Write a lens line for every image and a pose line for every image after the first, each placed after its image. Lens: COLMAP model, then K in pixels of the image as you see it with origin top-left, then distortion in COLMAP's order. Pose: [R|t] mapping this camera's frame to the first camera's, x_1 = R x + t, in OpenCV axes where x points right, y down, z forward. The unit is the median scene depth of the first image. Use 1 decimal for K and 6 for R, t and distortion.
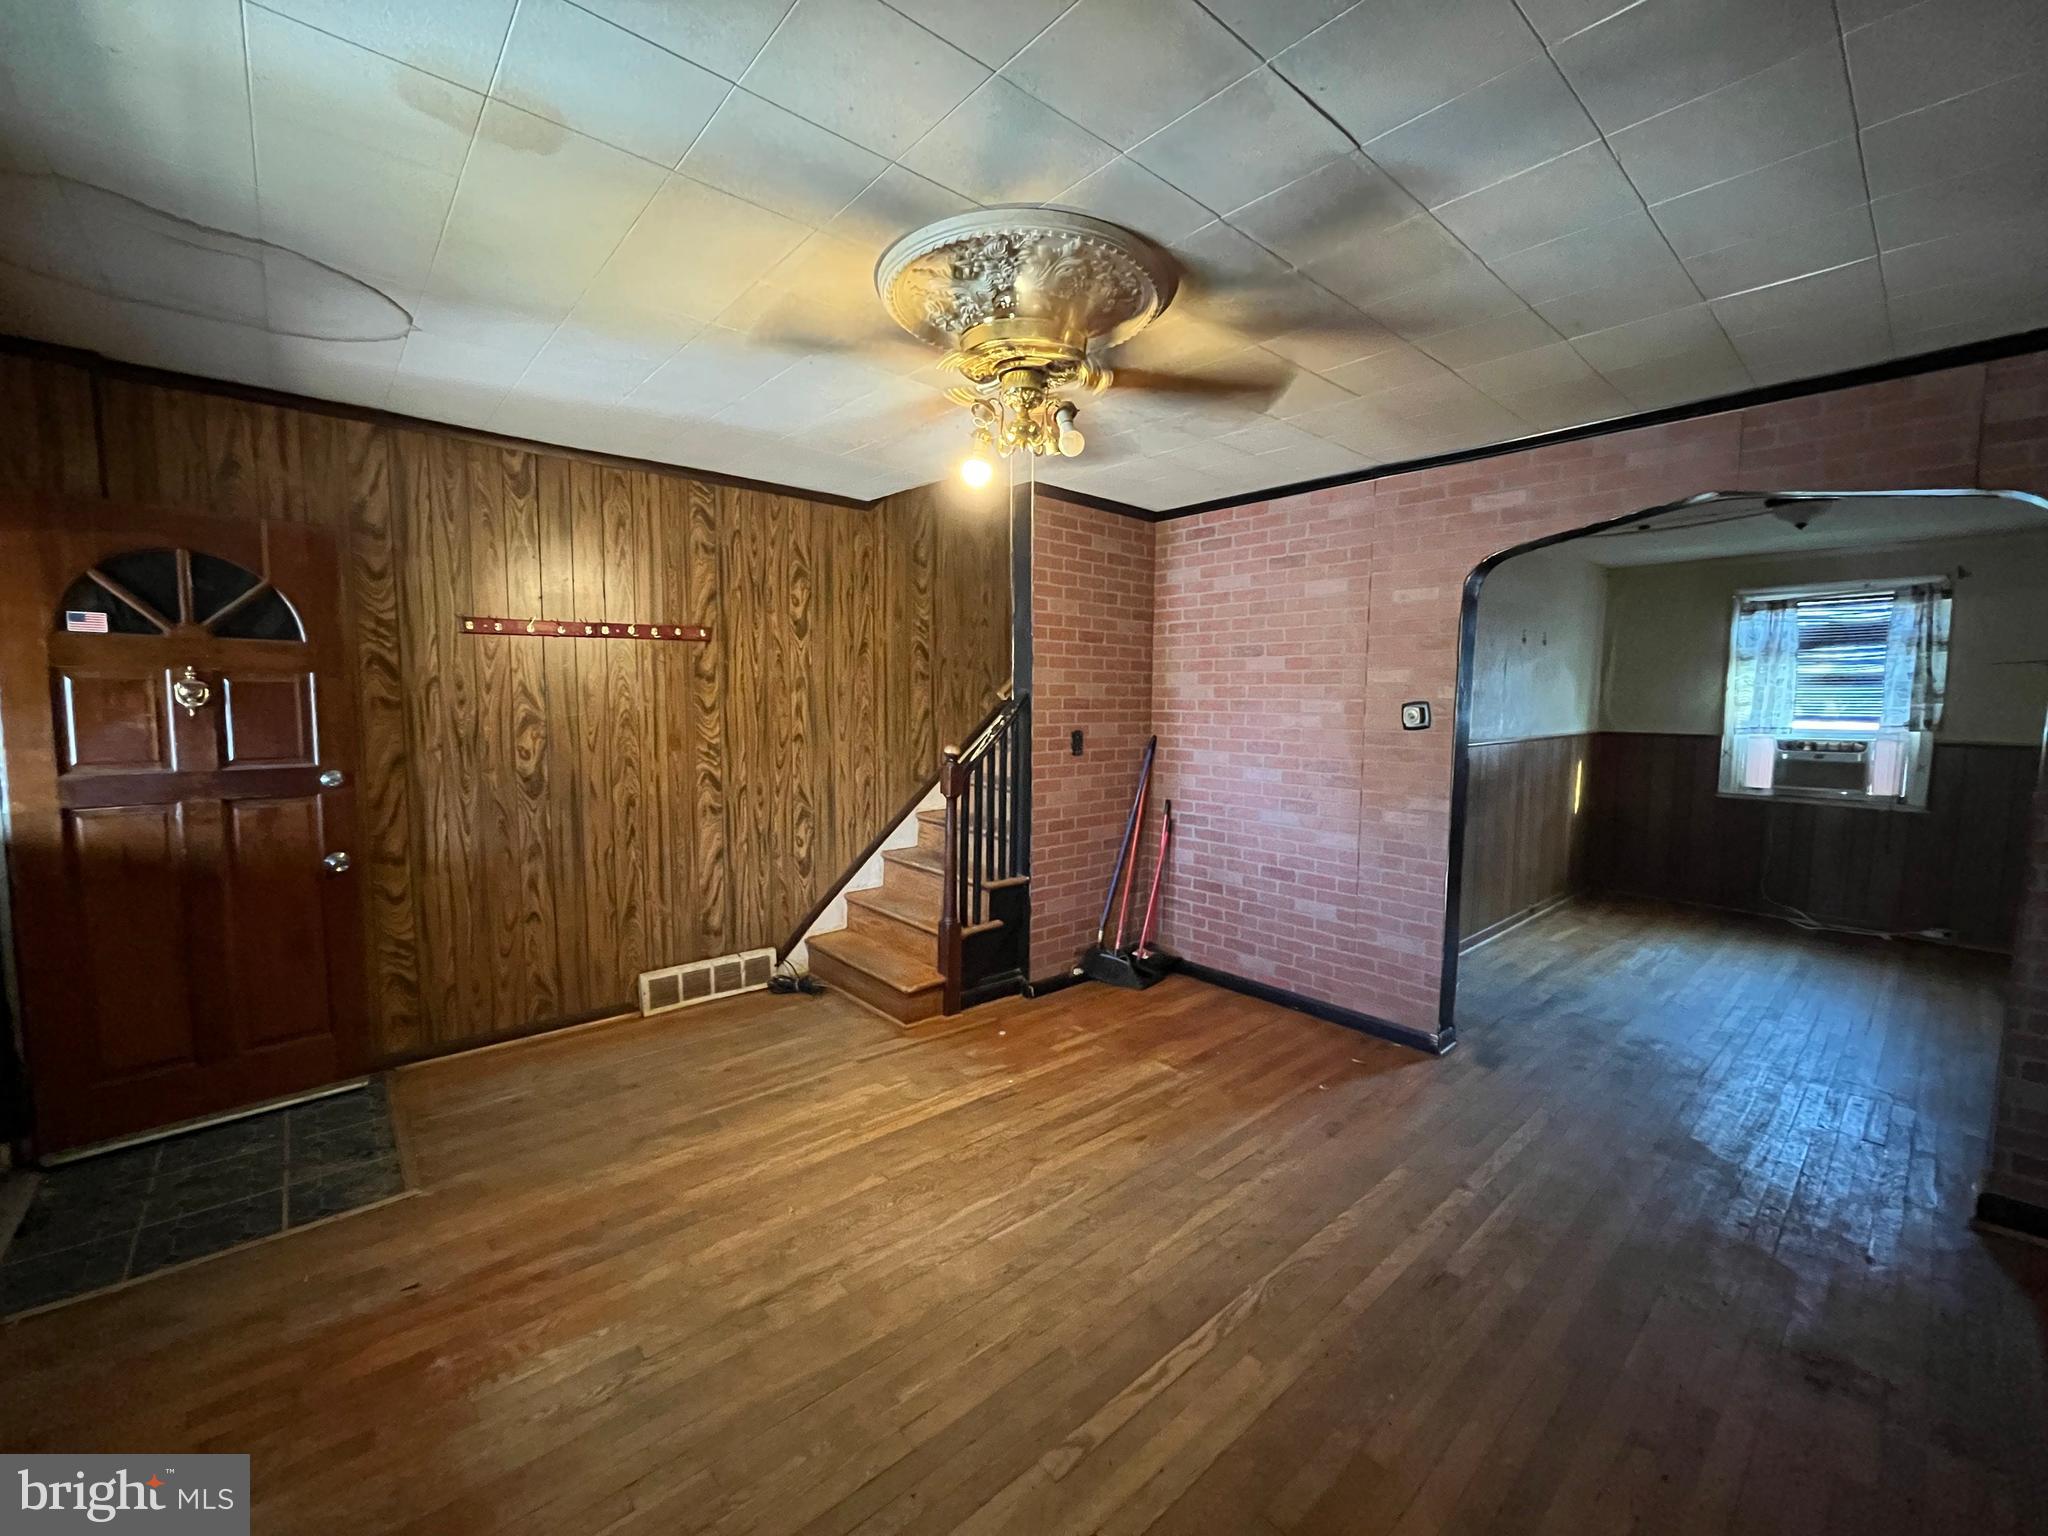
lens RADIAL K [[829.0, 0, 1027.8], [0, 829.0, 766.3], [0, 0, 1]] dist [-0.006346, 0.000554]
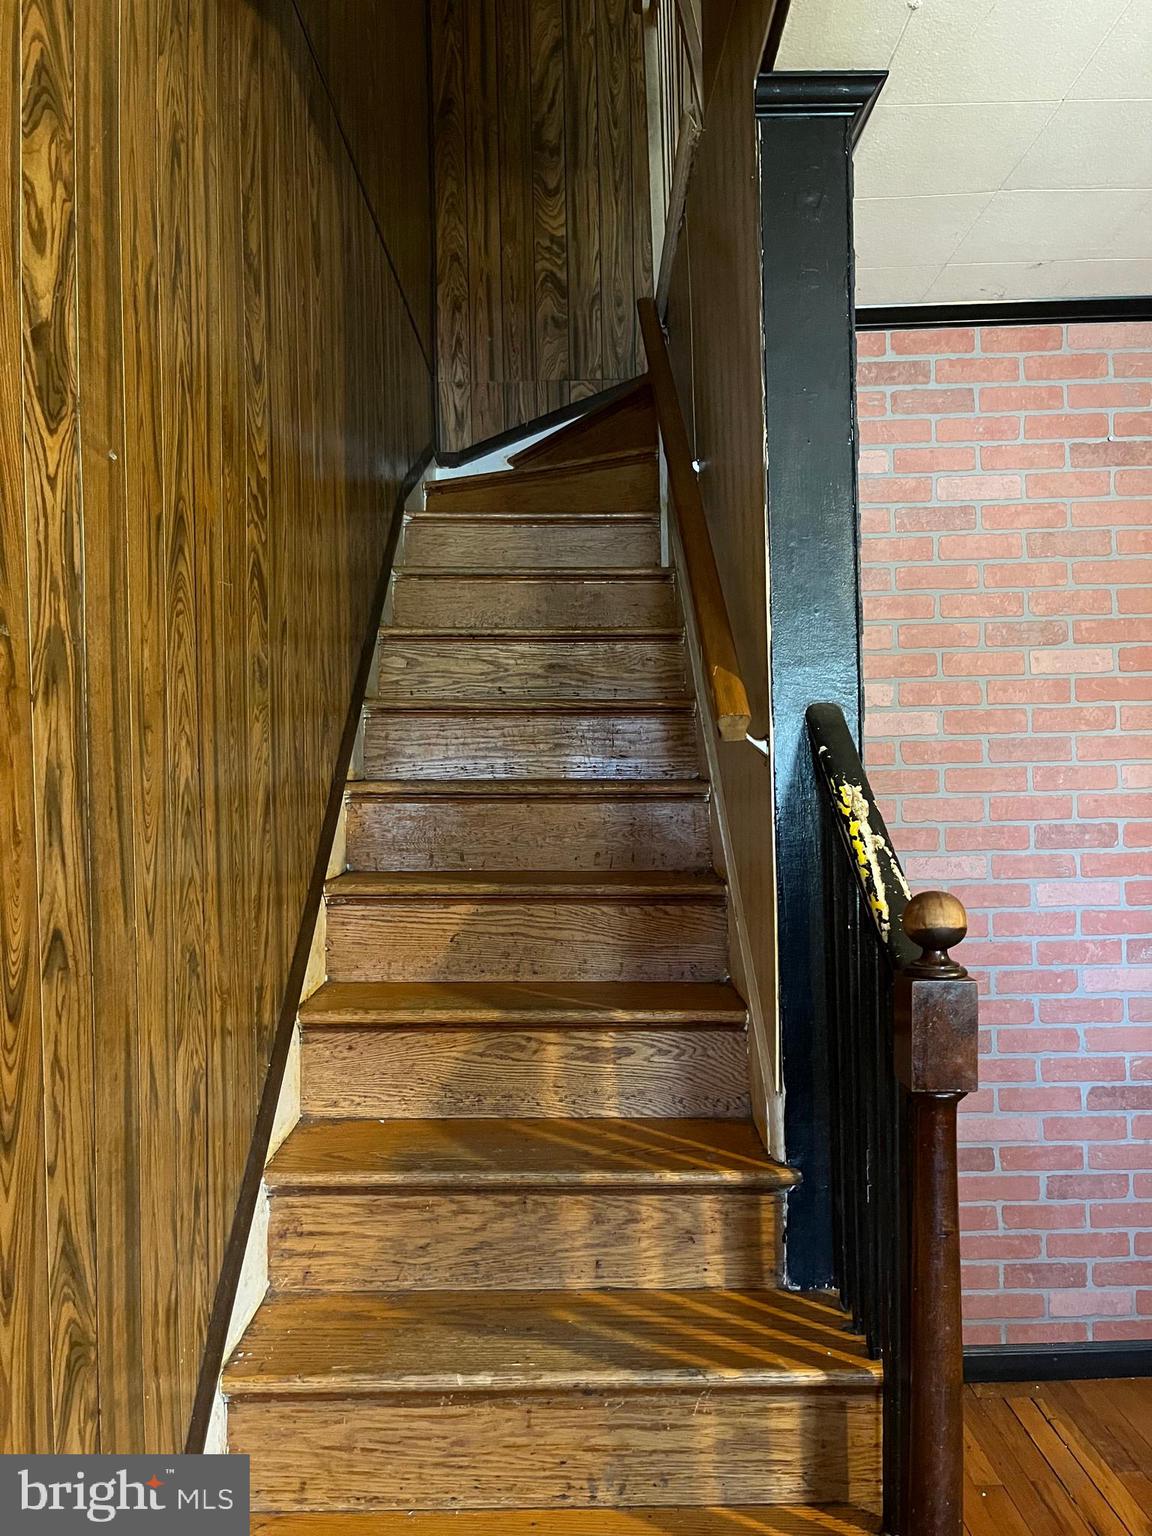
lens RADIAL K [[1167.7, 0, 574.3], [0, 1167.7, 774.8], [0, 0, 1]] dist [0.016689, 0.003719]
pose [[0.668504, -0.027878, 0.743186, -0.419008], [0.094875, 0.994329, -0.048042, -0.054277], [-0.737632, 0.102626, 0.667358, 0.787047]]
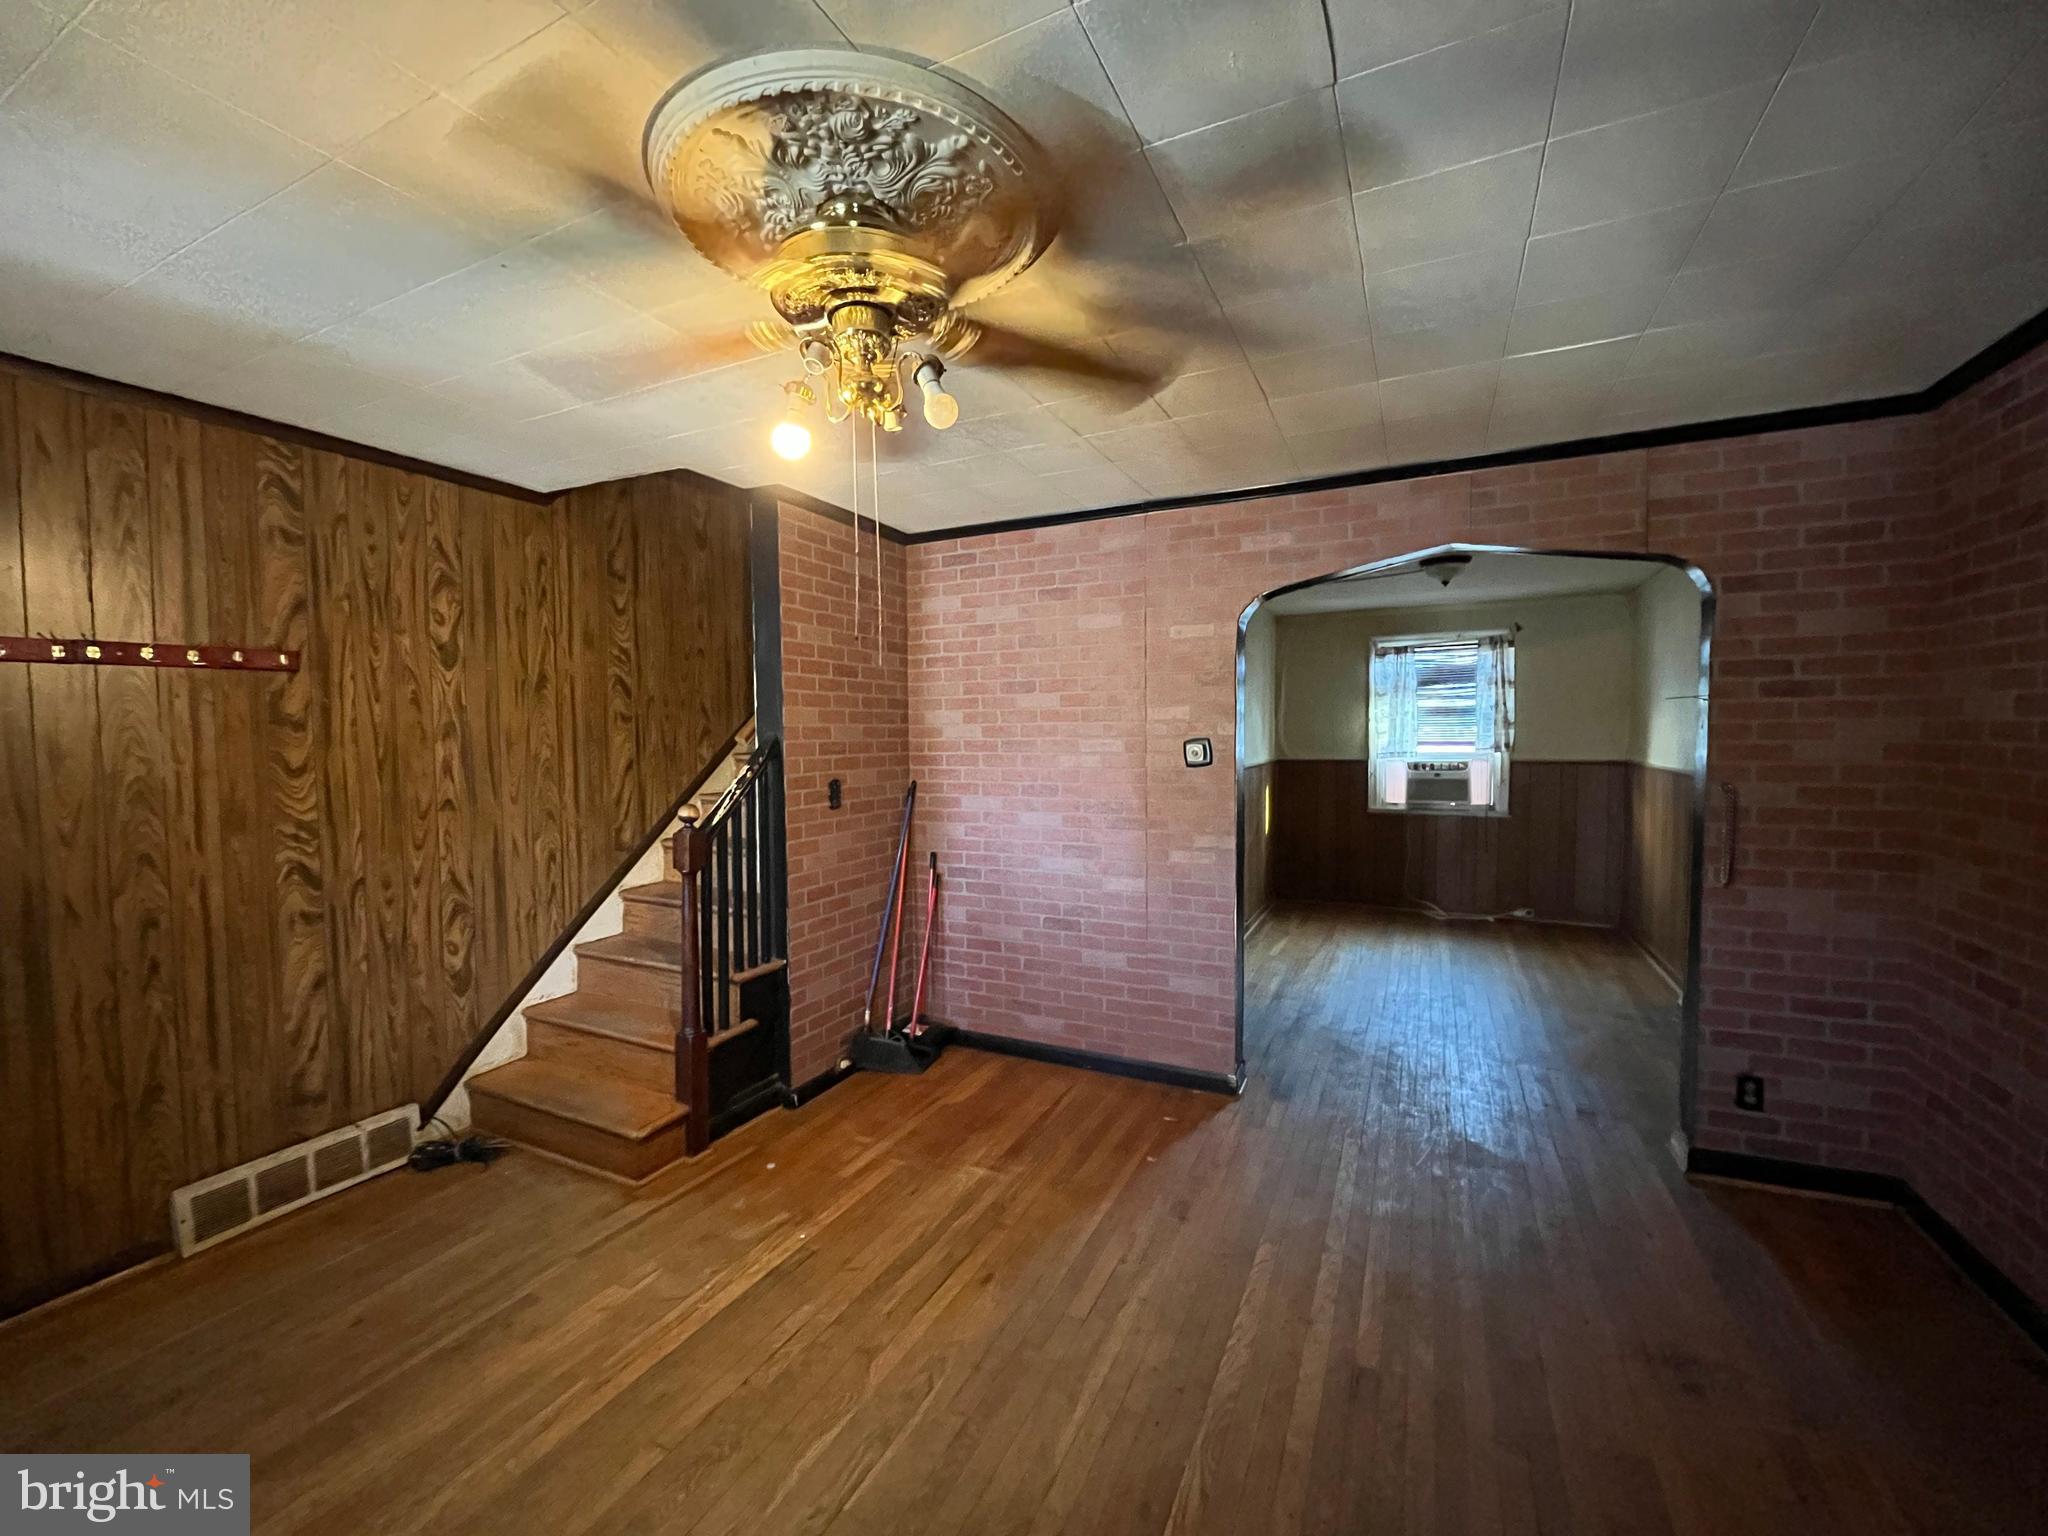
lens RADIAL K [[829.0, 0, 1024.4], [0, 829.0, 766.6], [0, 0, 1]] dist [-0.006346, 0.000554]
pose [[0.925649, -0.033662, 0.376882, -0.085788], [0.050241, 0.998150, -0.034245, -0.018712], [-0.375032, 0.050634, 0.925628, 0.145583]]
